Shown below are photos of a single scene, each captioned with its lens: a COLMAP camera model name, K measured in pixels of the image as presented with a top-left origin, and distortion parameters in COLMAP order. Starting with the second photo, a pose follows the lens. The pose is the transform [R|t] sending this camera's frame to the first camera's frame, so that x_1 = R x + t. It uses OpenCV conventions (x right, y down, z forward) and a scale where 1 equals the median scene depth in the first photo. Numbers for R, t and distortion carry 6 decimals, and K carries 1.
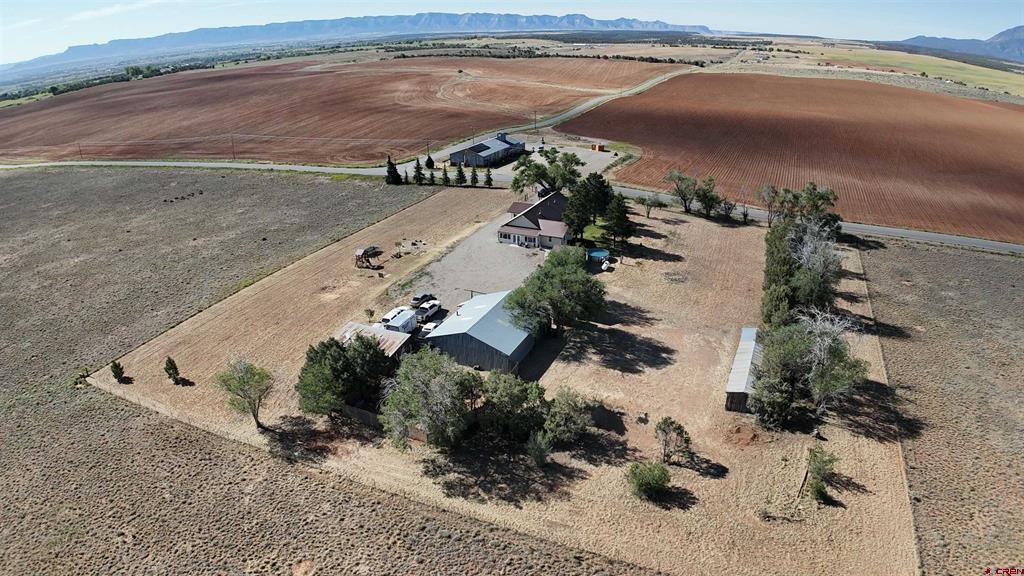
lens RADIAL K [[628.2, 0, 511.5], [0, 628.2, 290.3], [0, 0, 1]] dist [-0.185156, 0.022525]
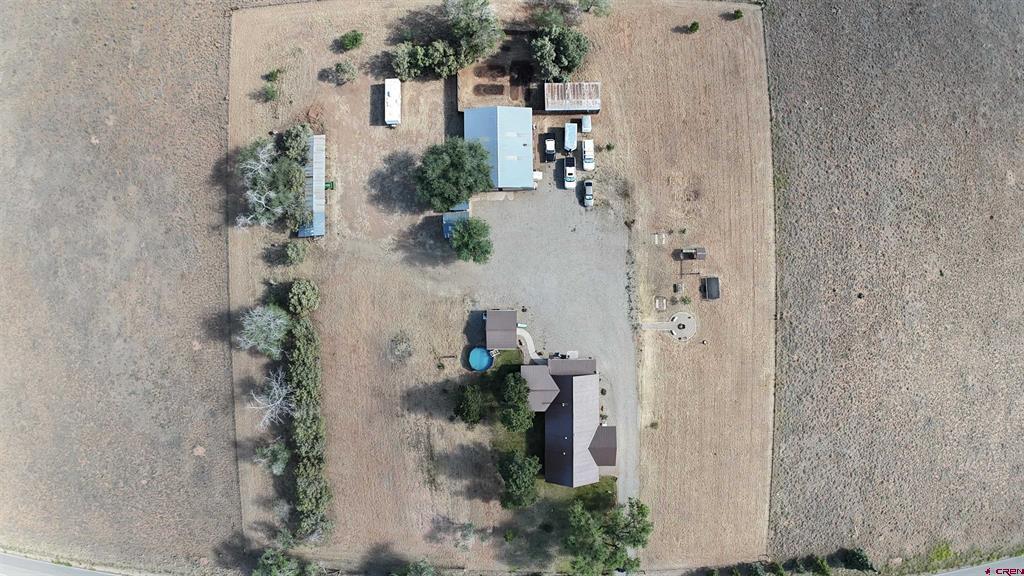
lens RADIAL K [[628.2, 0, 511.5], [0, 628.2, 290.3], [0, 0, 1]] dist [-0.185156, 0.022525]
pose [[-0.905703, 0.422773, 0.031055, 0.014440], [-0.143585, -0.374878, 0.915888, -0.719274], [0.398855, 0.825063, 0.400232, 0.424109]]
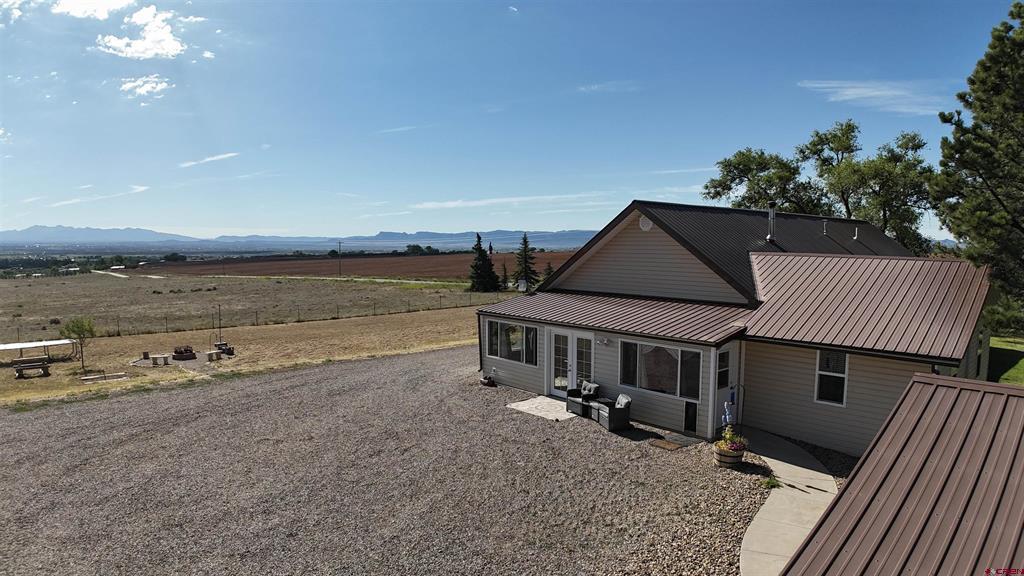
lens RADIAL K [[628.2, 0, 511.5], [0, 628.2, 290.3], [0, 0, 1]] dist [-0.185156, 0.022525]
pose [[0.905071, 0.041516, -0.423230, 0.044308], [-0.178108, 0.940737, -0.288601, -0.045404], [0.386167, 0.336585, 0.858828, 0.720406]]
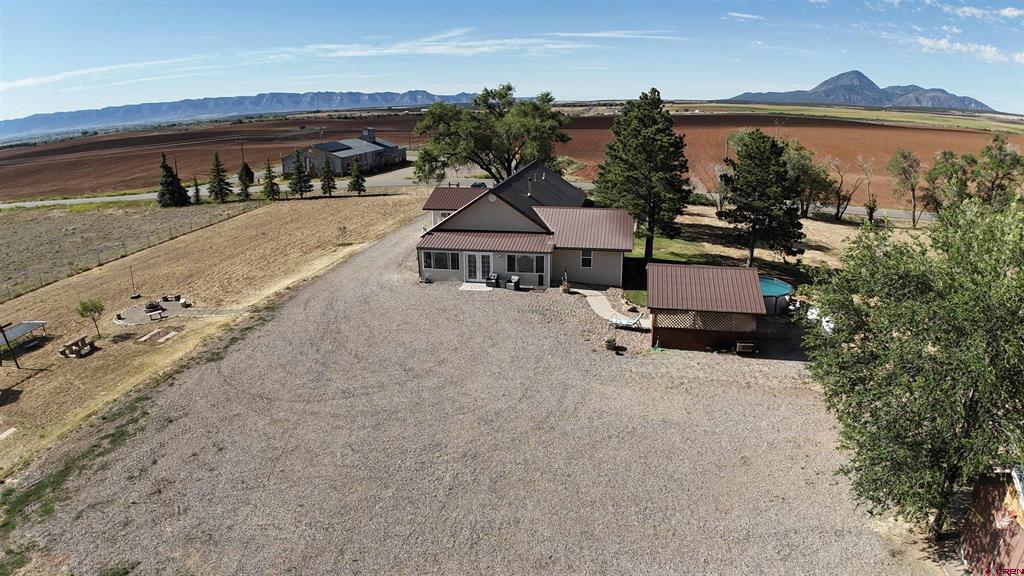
lens RADIAL K [[628.2, 0, 511.5], [0, 628.2, 290.3], [0, 0, 1]] dist [-0.185156, 0.022525]
pose [[0.970789, -0.069569, 0.229628, -0.040918], [0.095674, 0.989905, -0.104568, -0.029245], [-0.220035, 0.123483, 0.967645, 0.572222]]
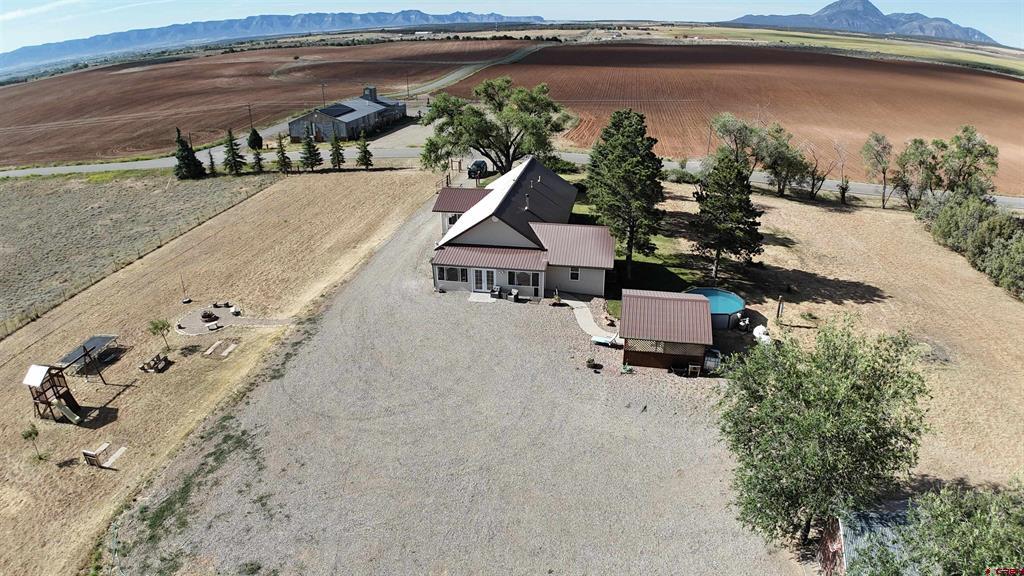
lens RADIAL K [[628.2, 0, 511.5], [0, 628.2, 290.3], [0, 0, 1]] dist [-0.185156, 0.022525]
pose [[0.969319, -0.098569, 0.225178, -0.050975], [0.097197, 0.995117, 0.017202, -0.066486], [-0.225774, 0.005212, 0.974166, 0.520347]]
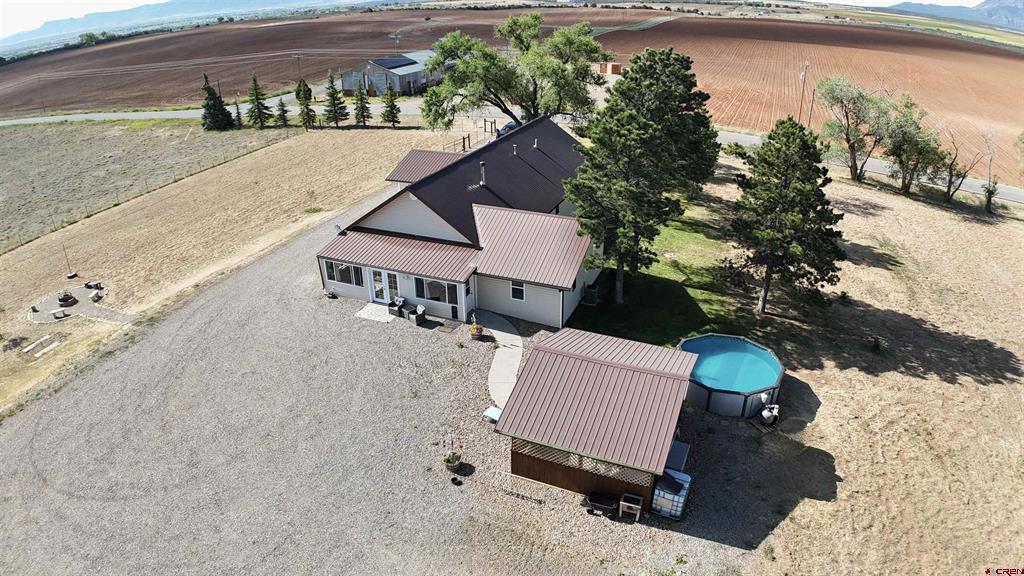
lens RADIAL K [[628.2, 0, 511.5], [0, 628.2, 290.3], [0, 0, 1]] dist [-0.185156, 0.022525]
pose [[0.999615, -0.013069, 0.024475, 0.043571], [0.011842, 0.998698, 0.049619, -0.076020], [-0.025092, -0.049310, 0.998468, 0.617532]]
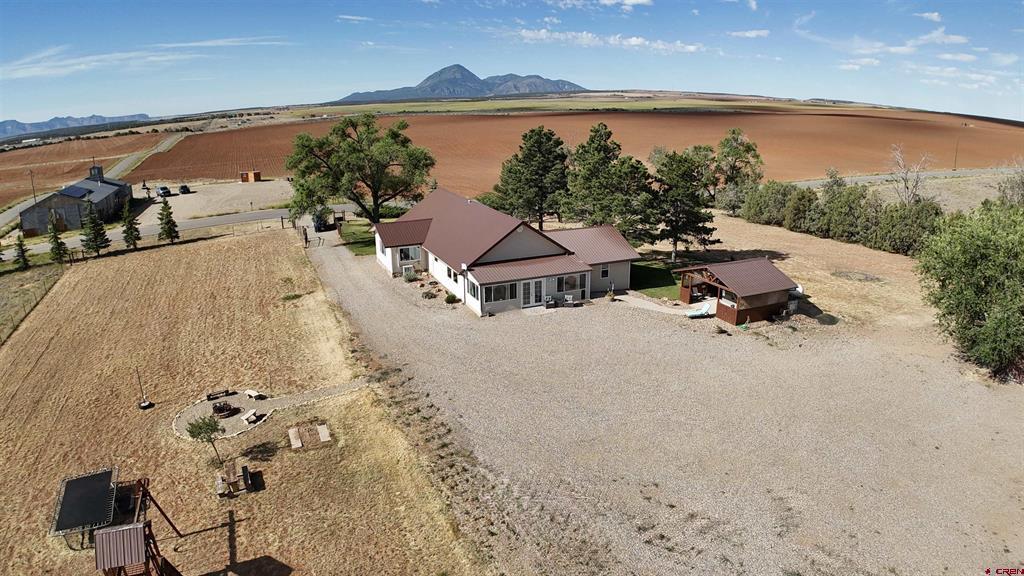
lens RADIAL K [[636.5, 0, 519.0], [0, 636.5, 285.7], [0, 0, 1]] dist [-0.193667, 0.024867]
pose [[0.660968, -0.209958, 0.720444, -0.205969], [0.302543, 0.953136, 0.000204, -0.072383], [-0.686724, 0.217831, 0.693513, 0.629198]]
